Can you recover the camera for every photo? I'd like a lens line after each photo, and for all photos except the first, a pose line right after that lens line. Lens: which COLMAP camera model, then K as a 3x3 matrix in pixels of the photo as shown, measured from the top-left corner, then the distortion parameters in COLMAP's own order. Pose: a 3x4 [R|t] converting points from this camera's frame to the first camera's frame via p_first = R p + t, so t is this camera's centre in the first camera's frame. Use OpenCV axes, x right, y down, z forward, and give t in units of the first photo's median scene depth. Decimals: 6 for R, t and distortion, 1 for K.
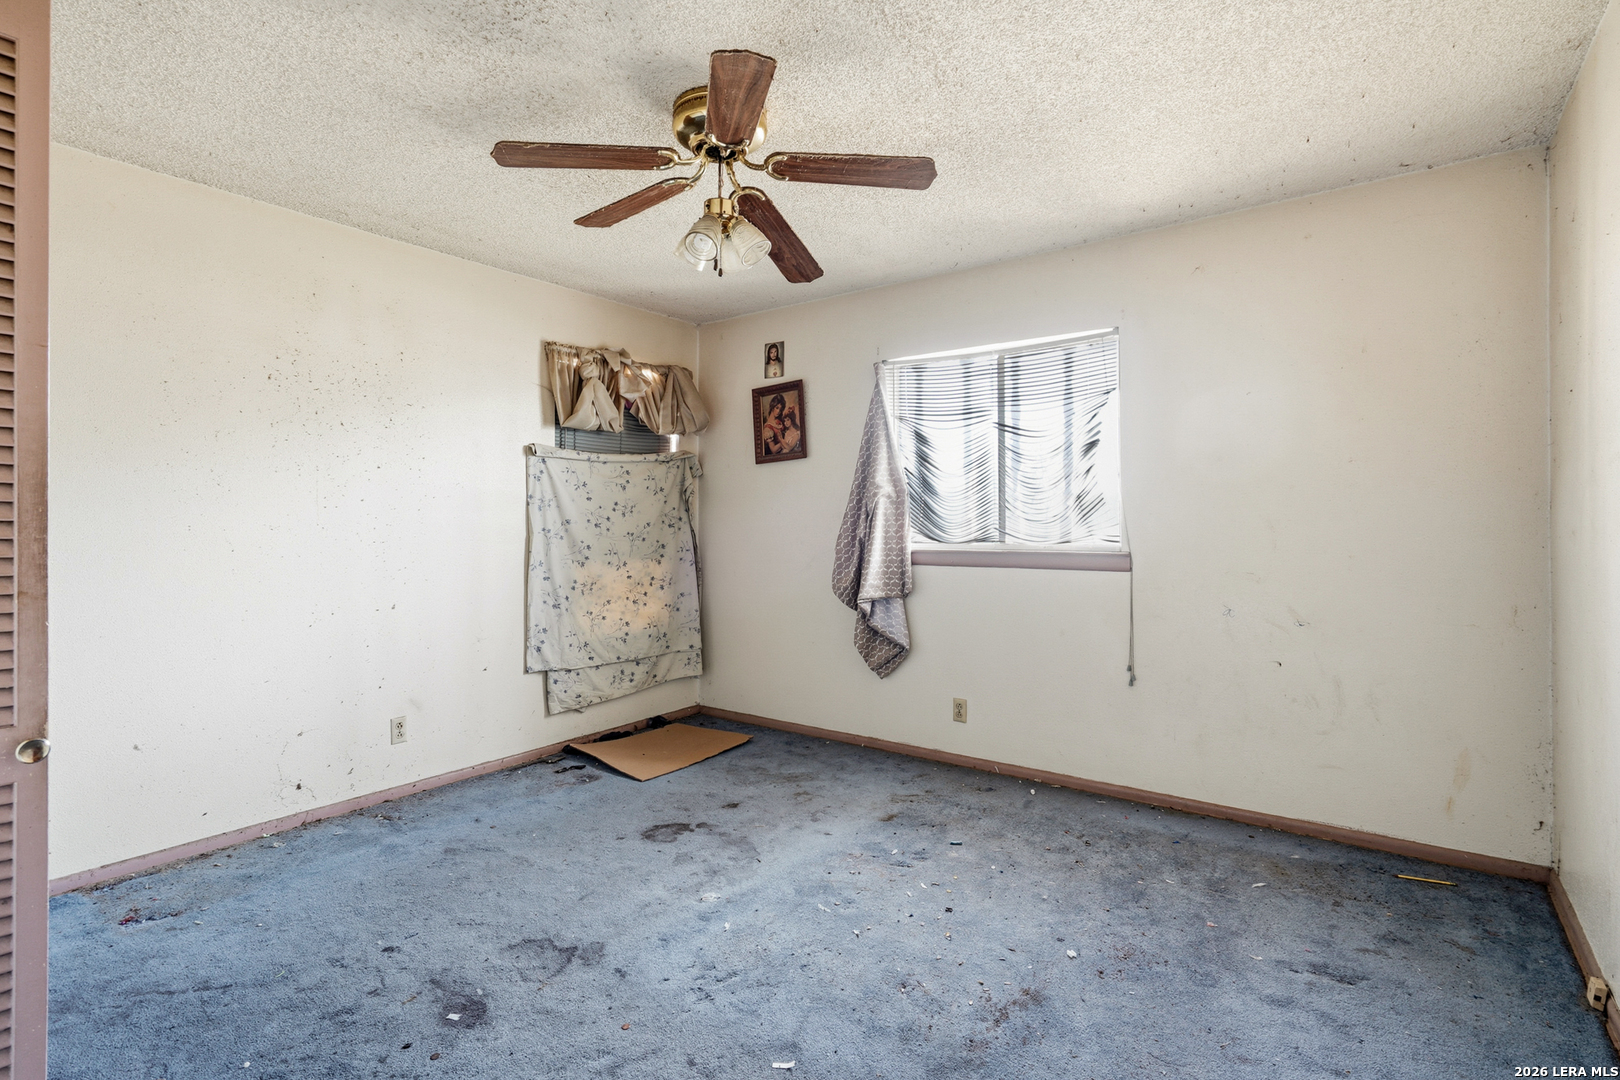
lens RADIAL K [[761.1, 0, 786.2], [0, 761.1, 512.4], [0, 0, 1]] dist [-0.006115, 0.001356]
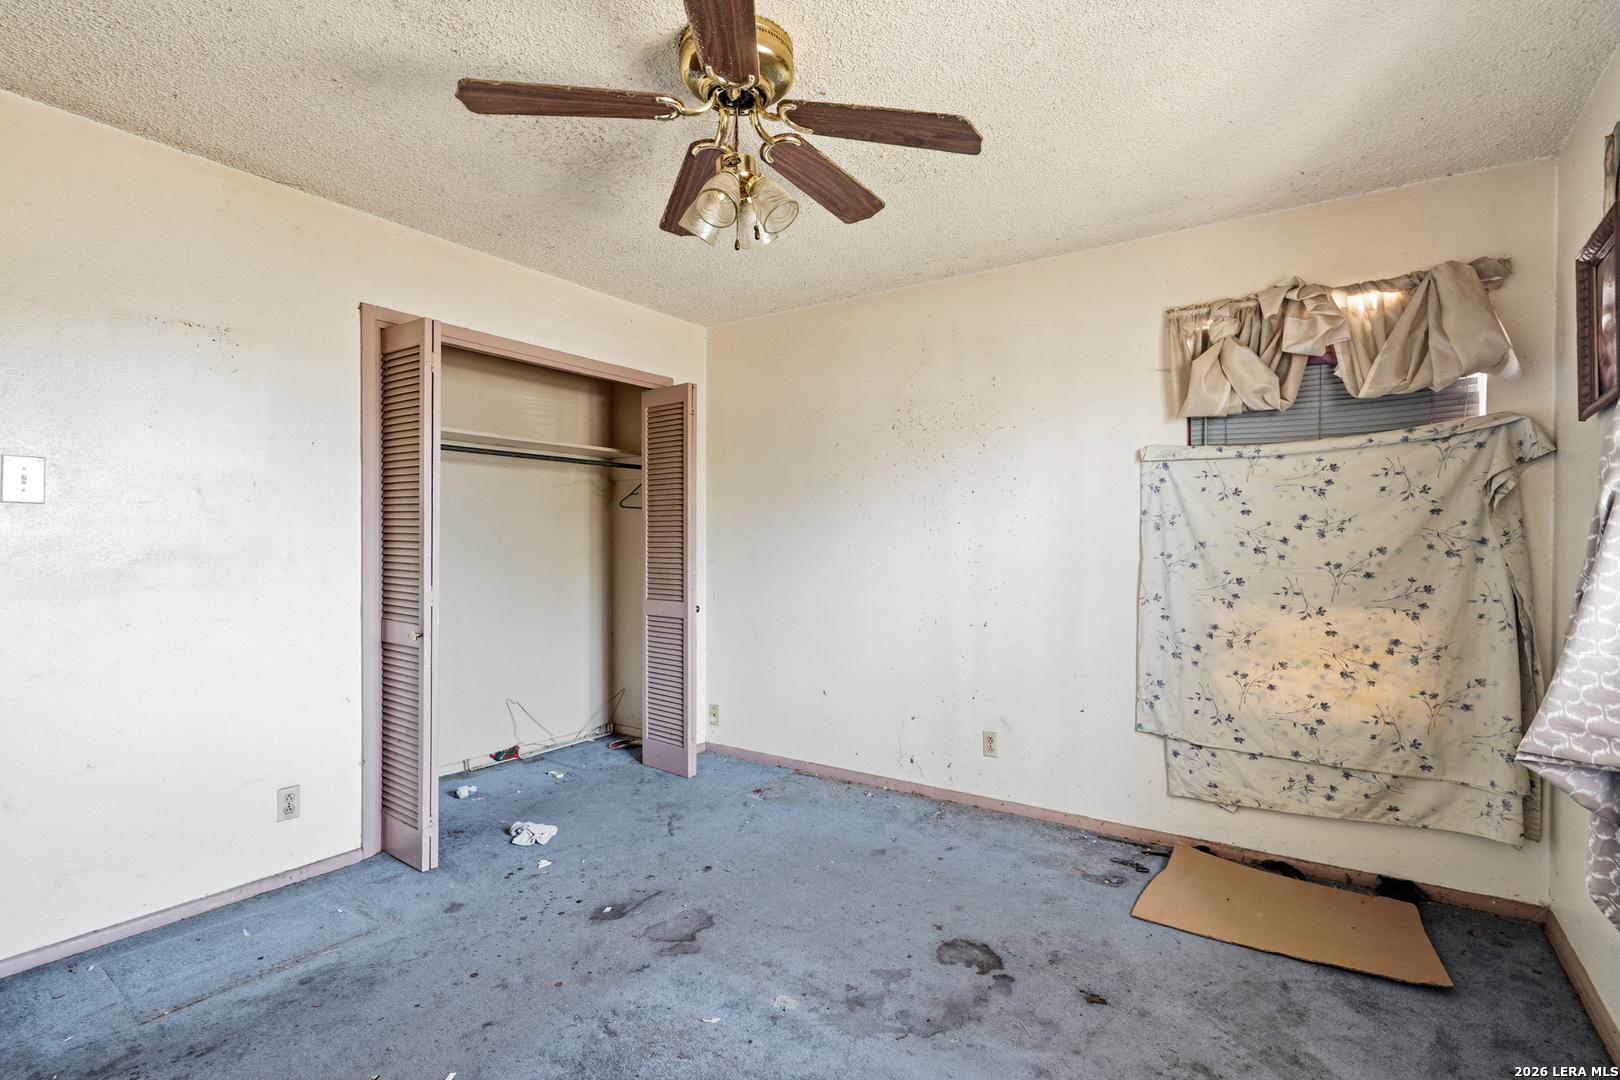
lens RADIAL K [[761.1, 0, 831.8], [0, 761.1, 545.2], [0, 0, 1]] dist [-0.006115, 0.001356]
pose [[0.081651, 0.004558, -0.996651, 0.401316], [0.003657, 0.999981, 0.004873, 0.007882], [0.996654, -0.004042, 0.081633, 0.558530]]
